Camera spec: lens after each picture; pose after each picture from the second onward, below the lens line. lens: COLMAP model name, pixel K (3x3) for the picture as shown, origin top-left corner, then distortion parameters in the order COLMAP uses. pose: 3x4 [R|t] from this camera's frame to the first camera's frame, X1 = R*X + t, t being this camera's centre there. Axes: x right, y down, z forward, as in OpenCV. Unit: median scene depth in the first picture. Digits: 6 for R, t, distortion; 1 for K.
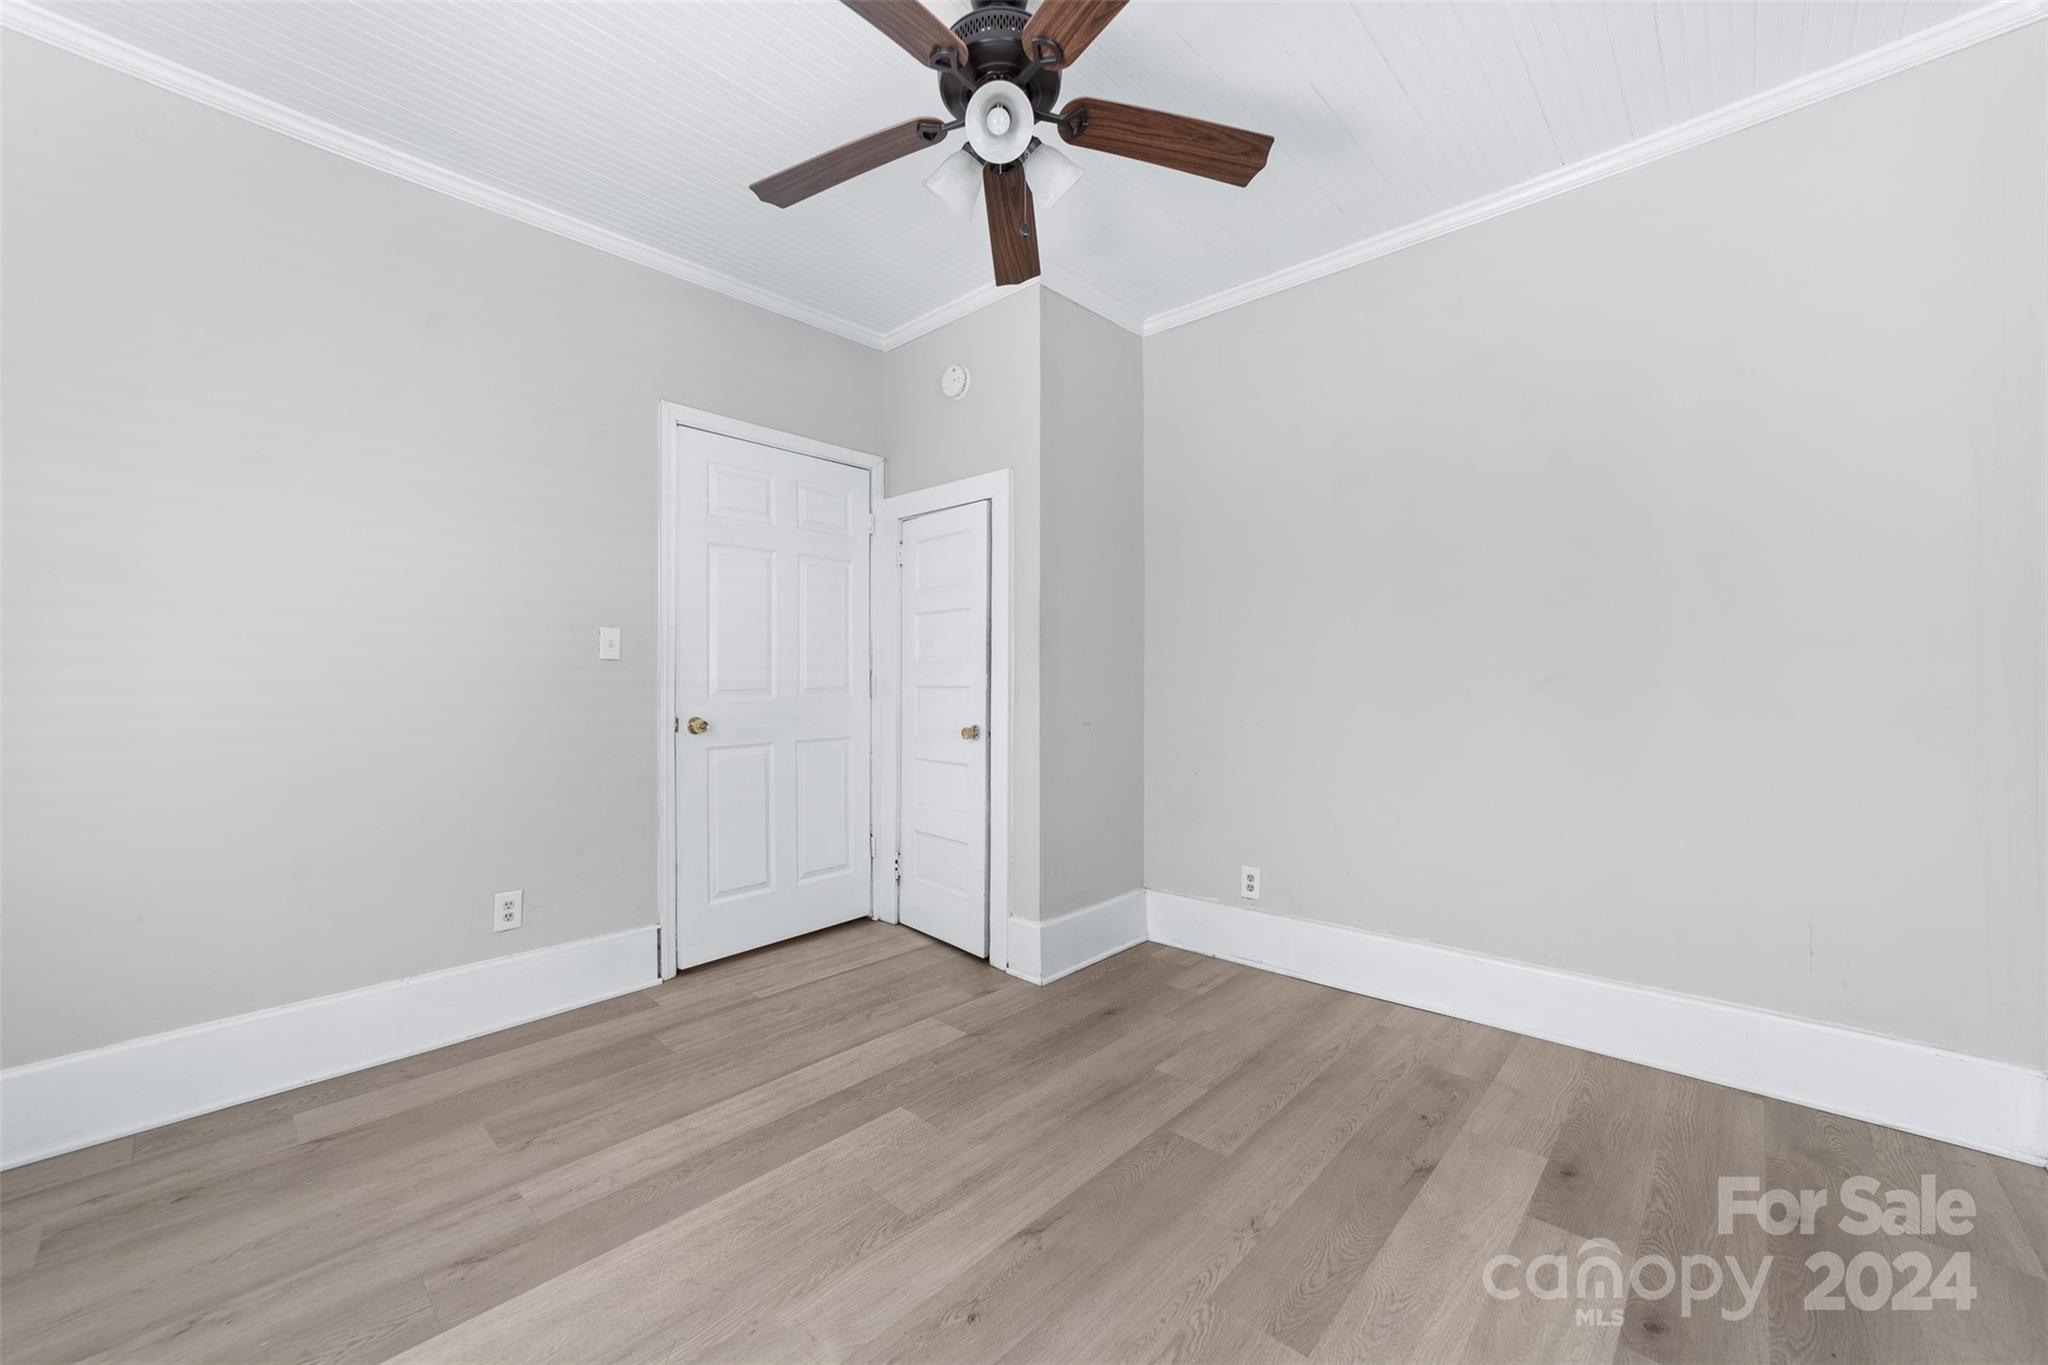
lens RADIAL K [[794.2, 0, 1009.1], [0, 794.2, 681.6], [0, 0, 1]] dist [-0.003320, 0.000319]
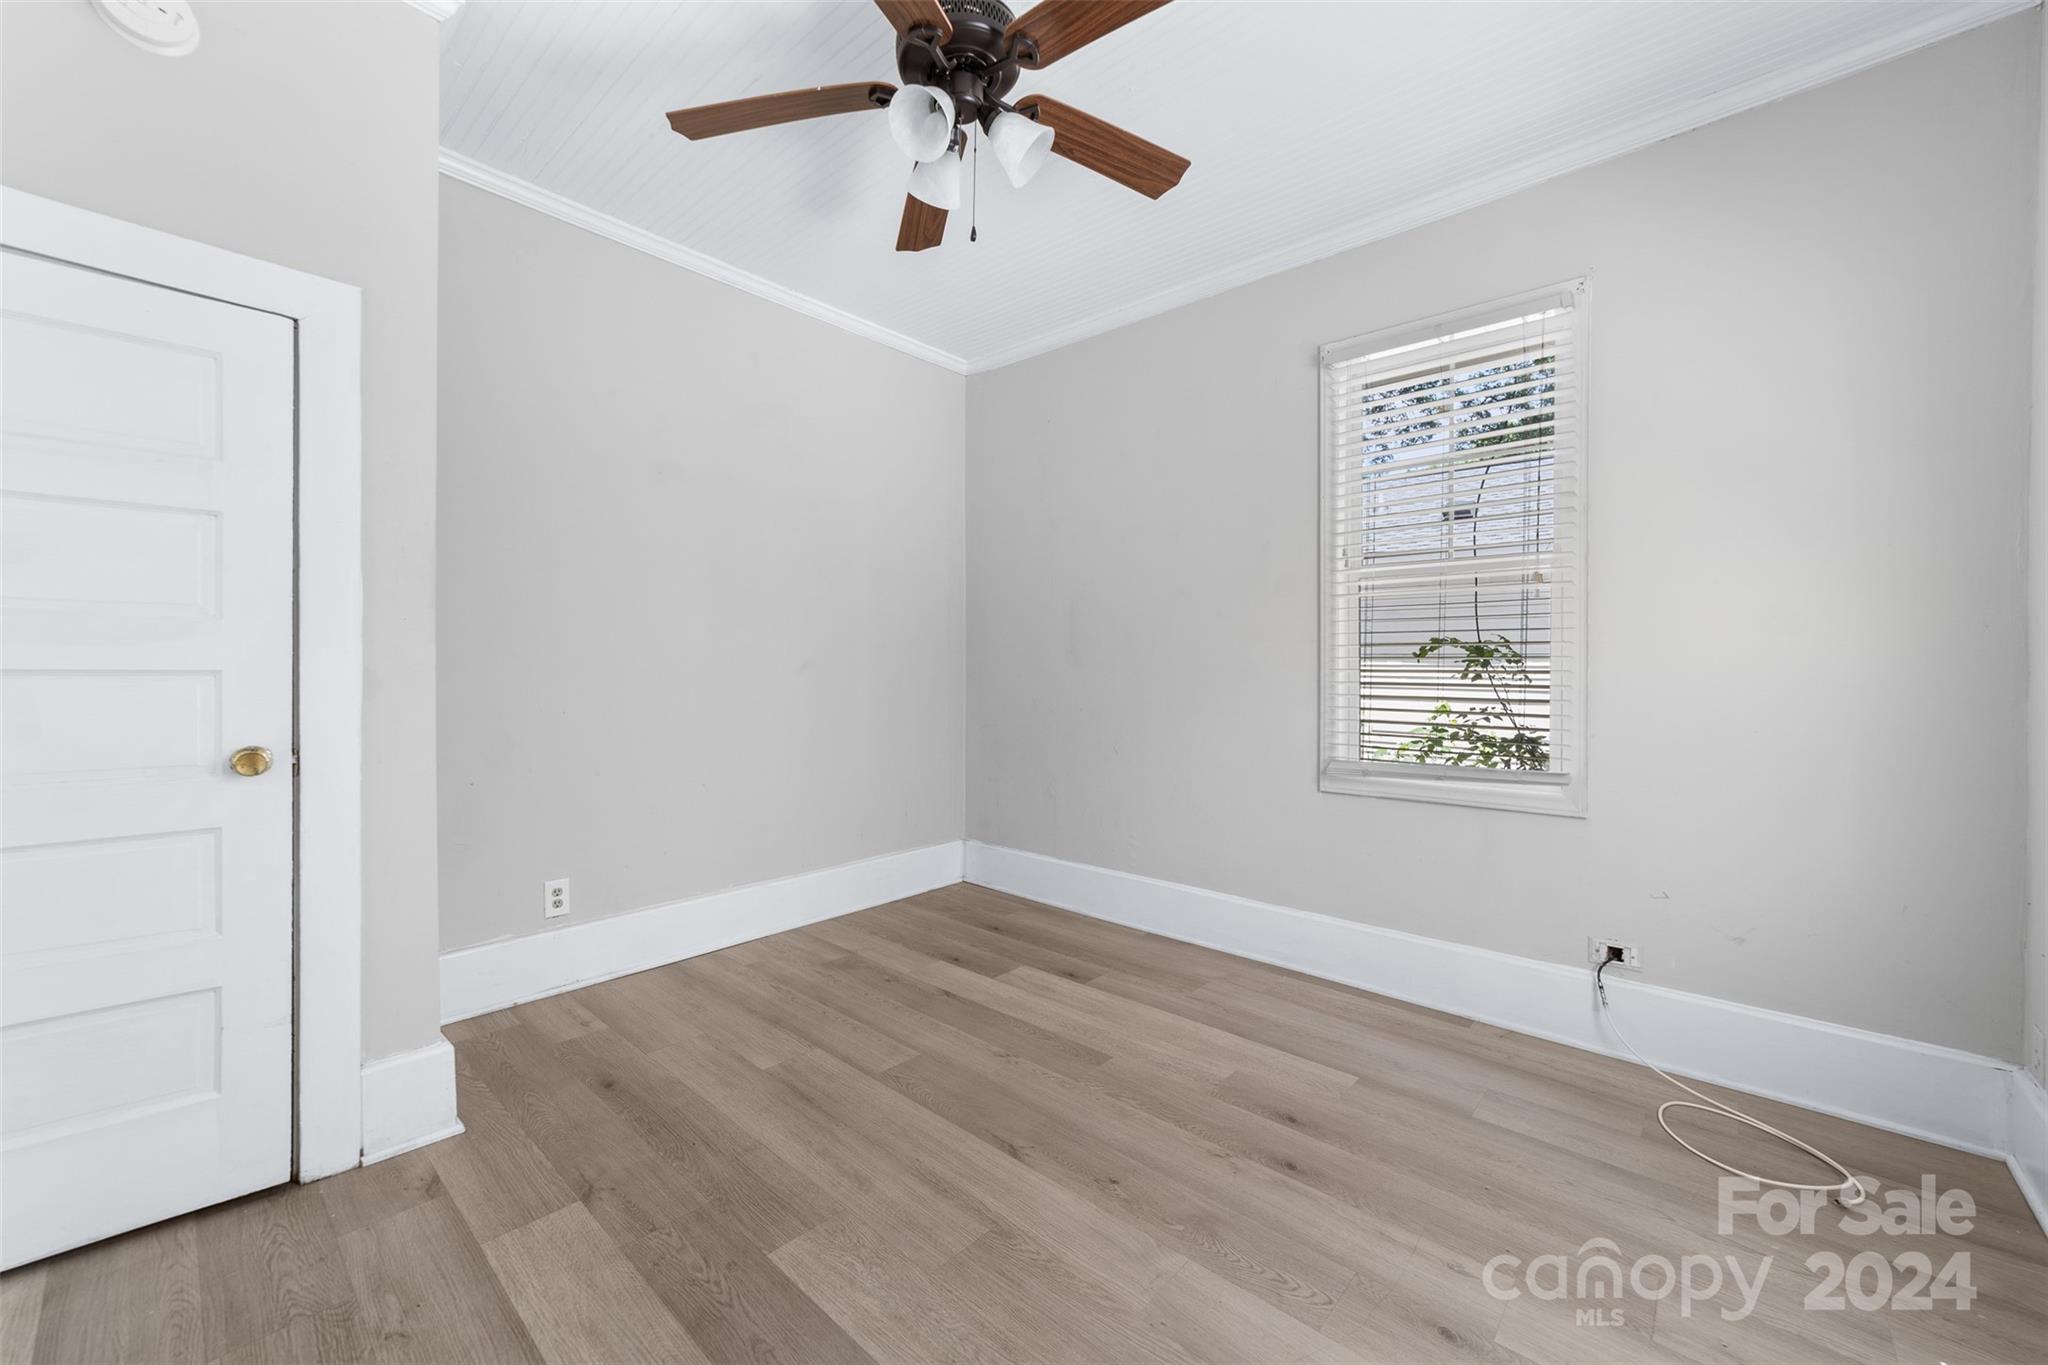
lens RADIAL K [[794.2, 0, 1008.5], [0, 794.2, 678.0], [0, 0, 1]] dist [-0.003320, 0.000319]
pose [[-0.015522, -0.010004, 0.999829, -0.749303], [-0.010634, 0.999895, 0.009839, 0.000409], [-0.999823, -0.010480, -0.015626, 0.697661]]
